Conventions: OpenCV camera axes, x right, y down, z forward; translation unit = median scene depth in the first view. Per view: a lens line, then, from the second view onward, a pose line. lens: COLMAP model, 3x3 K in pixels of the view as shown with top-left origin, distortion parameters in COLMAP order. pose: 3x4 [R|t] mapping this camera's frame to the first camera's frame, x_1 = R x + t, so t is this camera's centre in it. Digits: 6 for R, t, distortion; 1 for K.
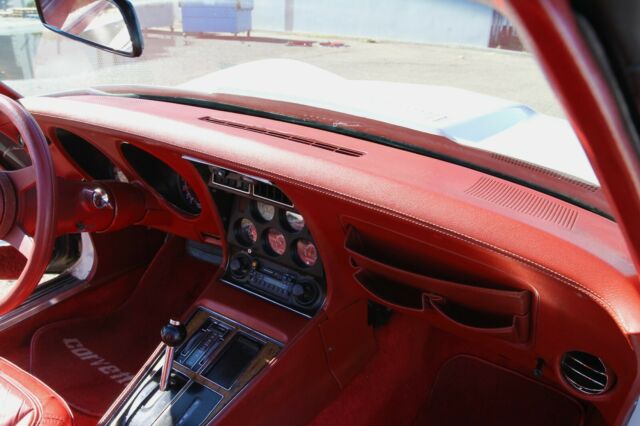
lens RADIAL K [[496.8, 0, 318.1], [0, 496.8, 209.6], [0, 0, 1]] dist [-0.066020, 0.006386]
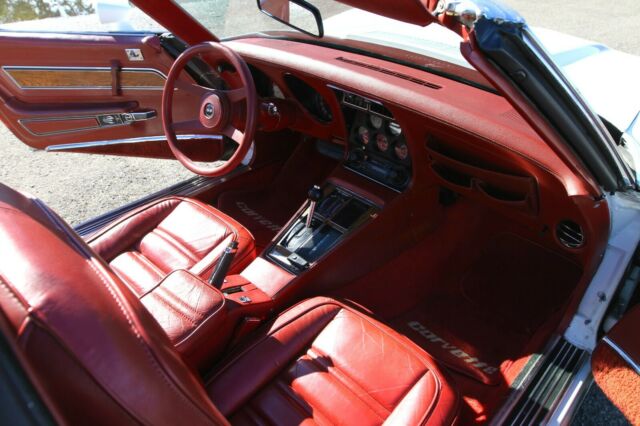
lens RADIAL K [[496.8, 0, 318.8], [0, 496.8, 211.9], [0, 0, 1]] dist [-0.066020, 0.006386]
pose [[0.979560, 0.078718, -0.185110, 0.027558], [-0.046856, 0.984227, 0.170590, 0.024641], [0.195619, -0.158430, 0.967798, -0.585393]]
